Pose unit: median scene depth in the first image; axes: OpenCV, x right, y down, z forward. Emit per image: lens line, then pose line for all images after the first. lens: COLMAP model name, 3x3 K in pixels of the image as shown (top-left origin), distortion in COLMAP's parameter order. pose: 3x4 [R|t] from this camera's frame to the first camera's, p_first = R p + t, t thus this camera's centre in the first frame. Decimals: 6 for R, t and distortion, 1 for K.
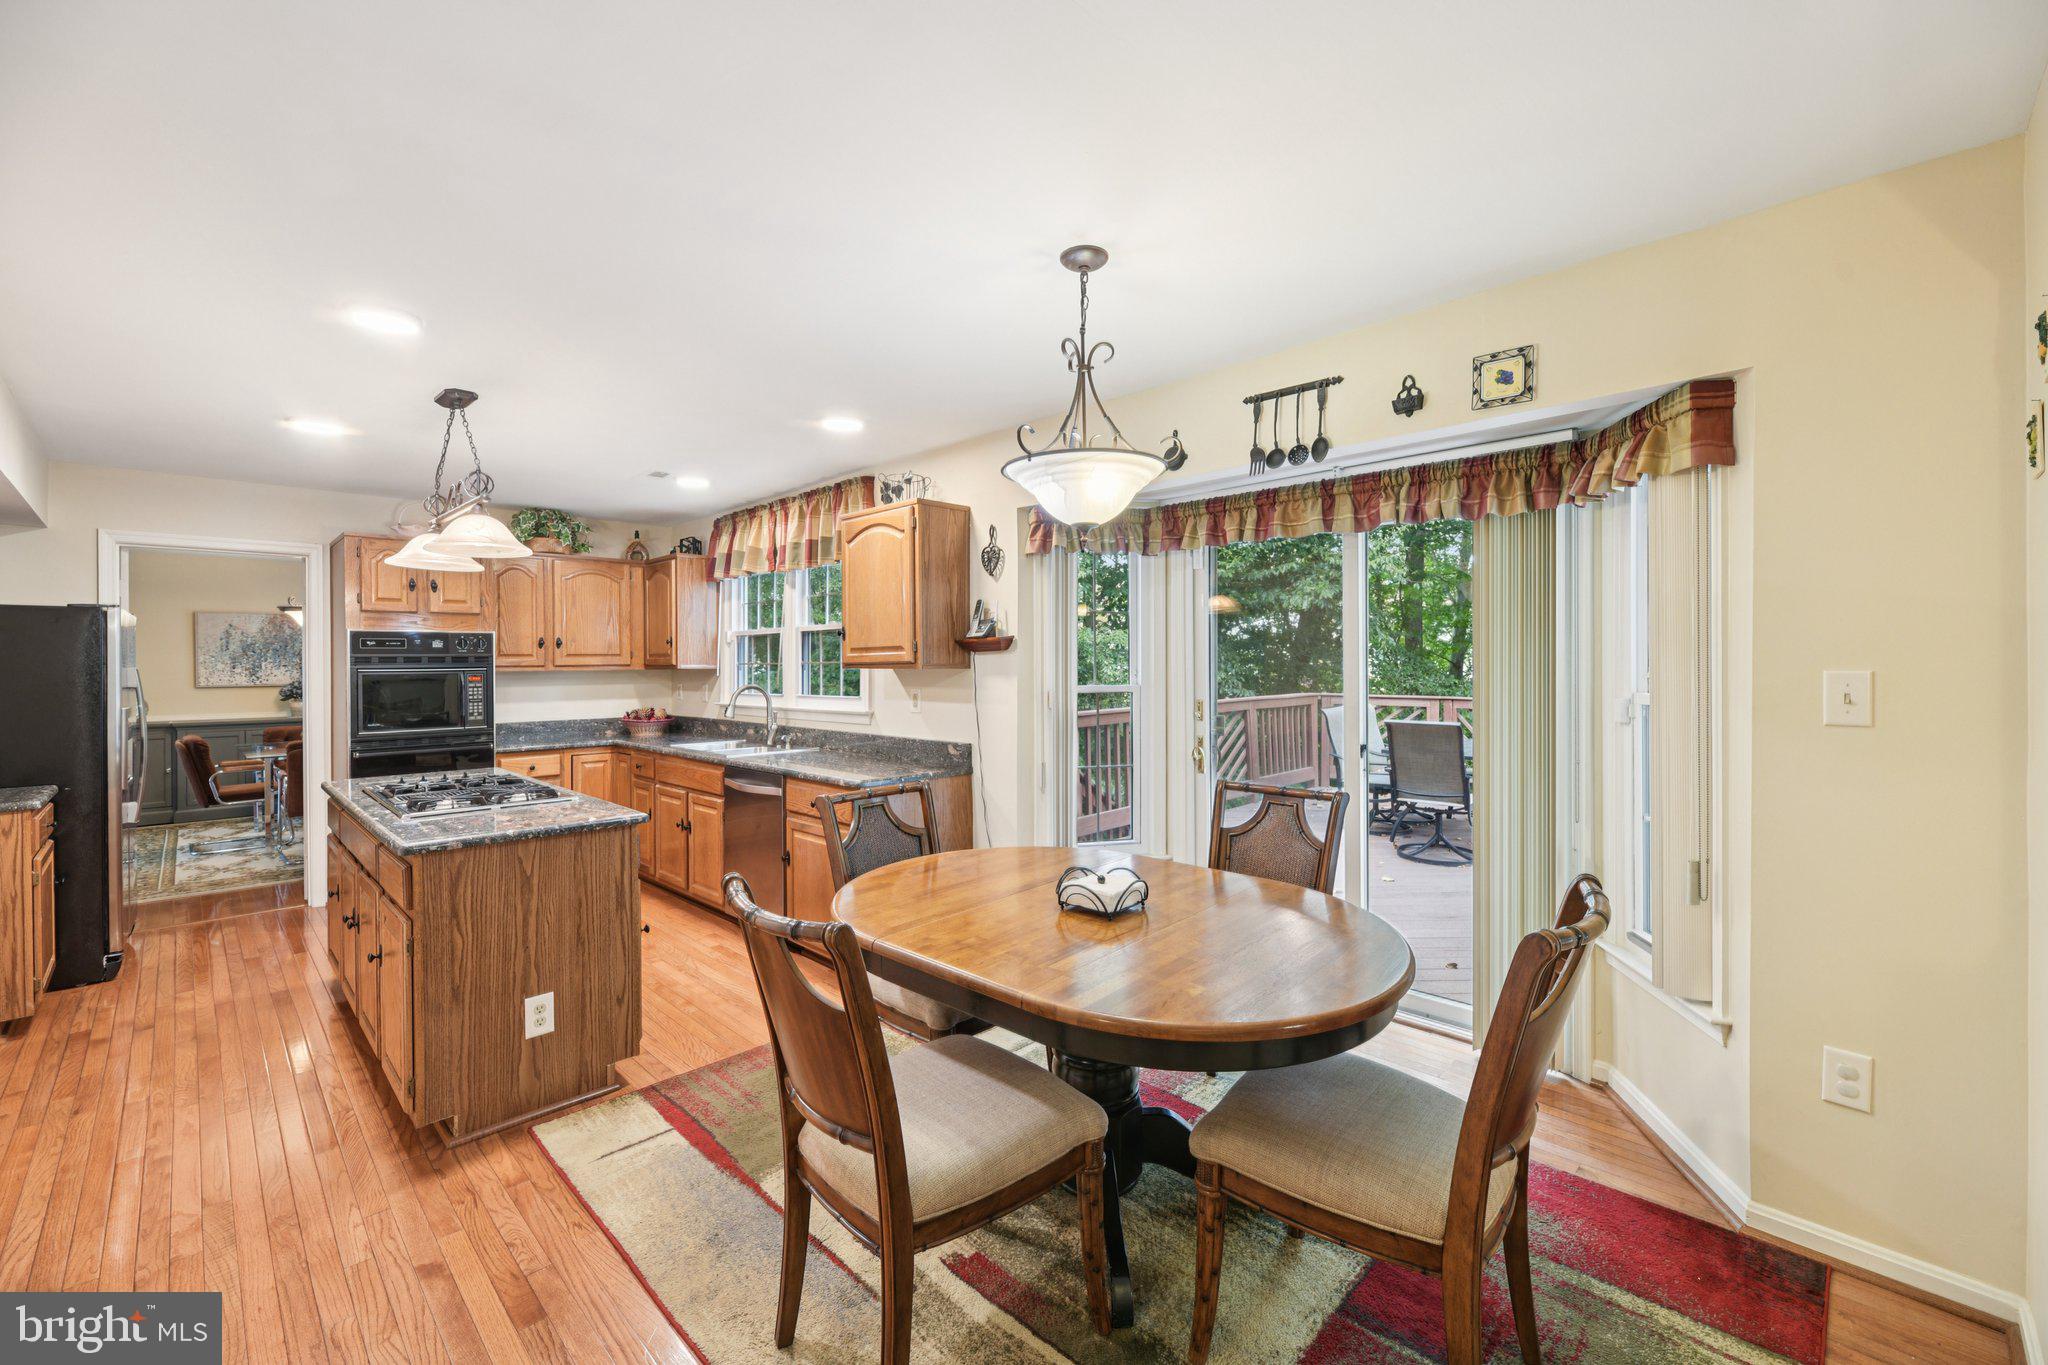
lens RADIAL K [[845.4, 0, 1027.8], [0, 845.4, 669.2], [0, 0, 1]] dist [0.003661, -0.000287]
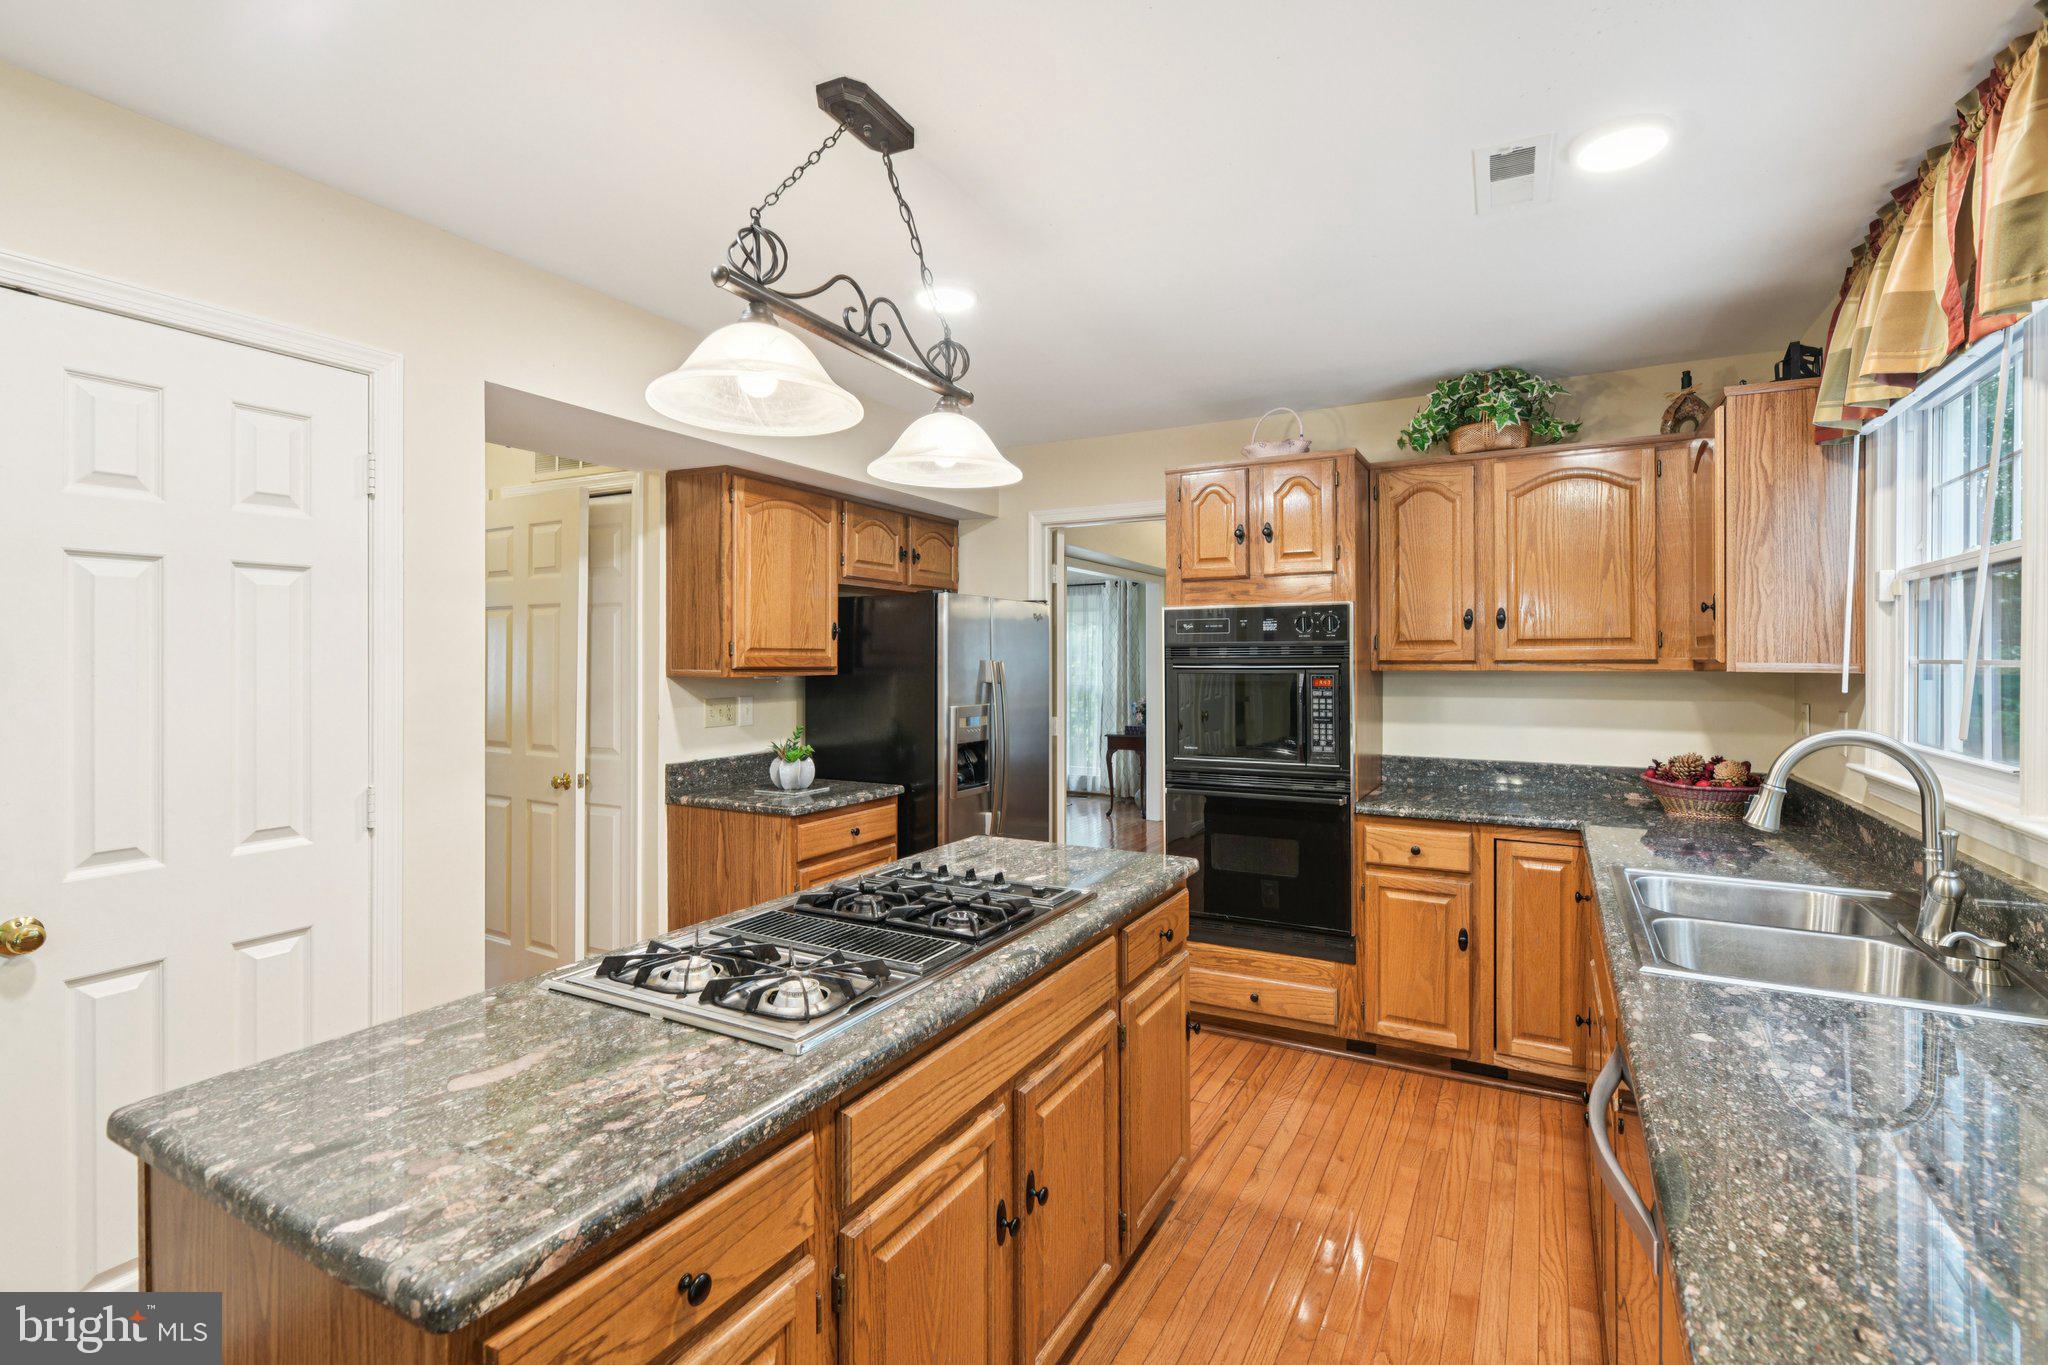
lens RADIAL K [[950.3, 0, 1015.5], [0, 950.3, 652.2], [0, 0, 1]] dist [0.000116, -0.000034]
pose [[0.269969, -0.001528, -0.962868, -0.094482], [-0.006927, 0.999970, -0.003530, -0.008293], [0.962844, 0.007623, 0.269950, 0.787660]]
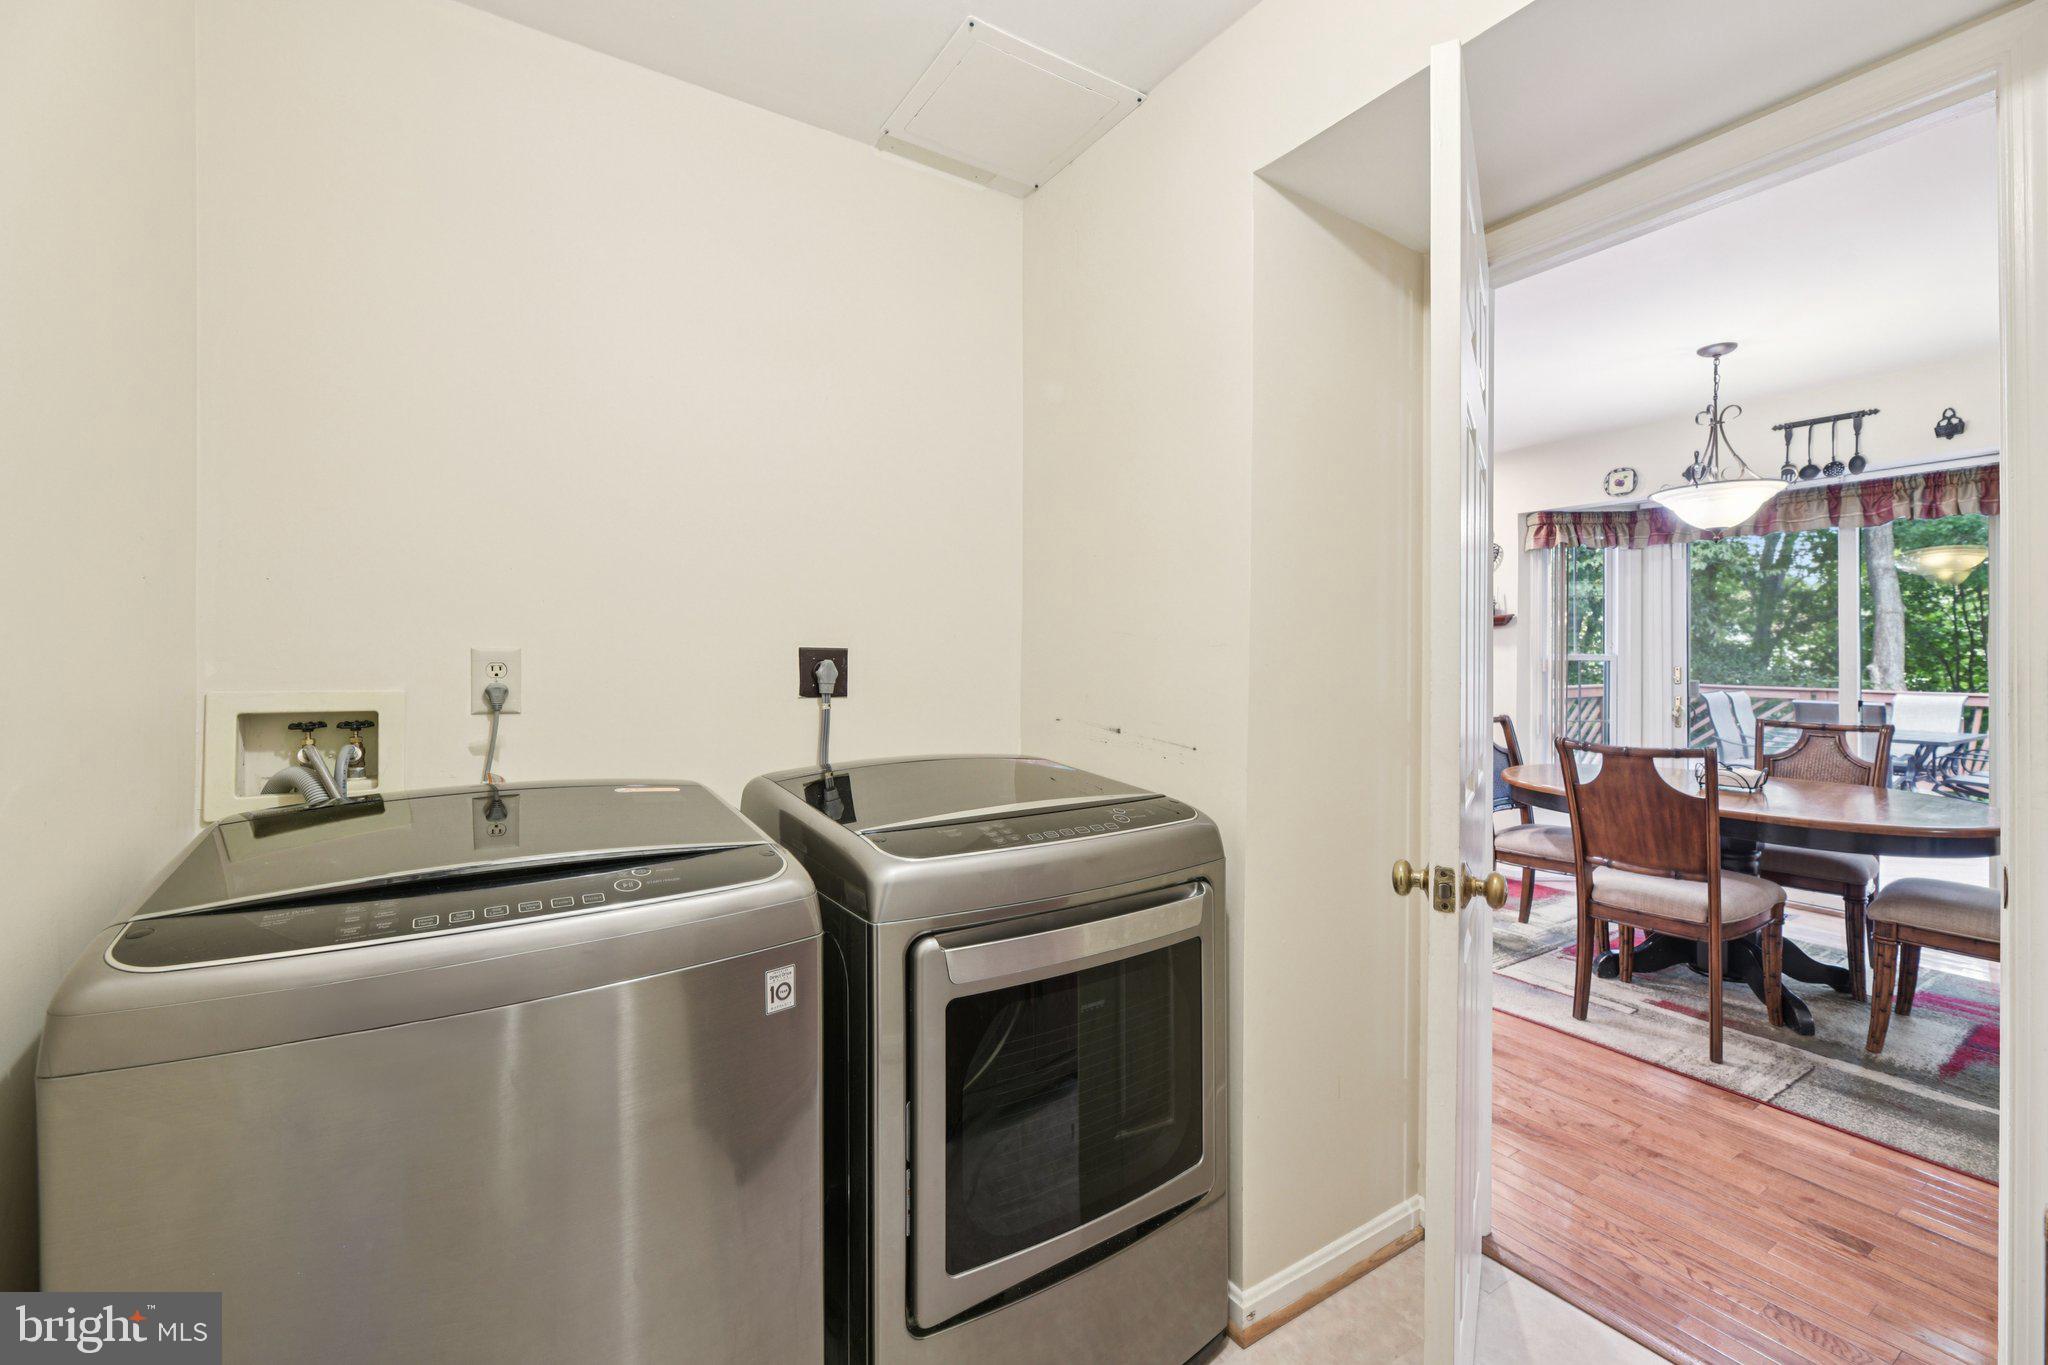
lens RADIAL K [[845.4, 0, 1076.8], [0, 845.4, 654.4], [0, 0, 1]] dist [0.003661, -0.000287]
pose [[0.977505, 0.008827, -0.210727, -0.389667], [-0.011445, 0.999872, -0.011208, 0.042647], [0.210601, 0.013368, 0.977481, -0.371874]]
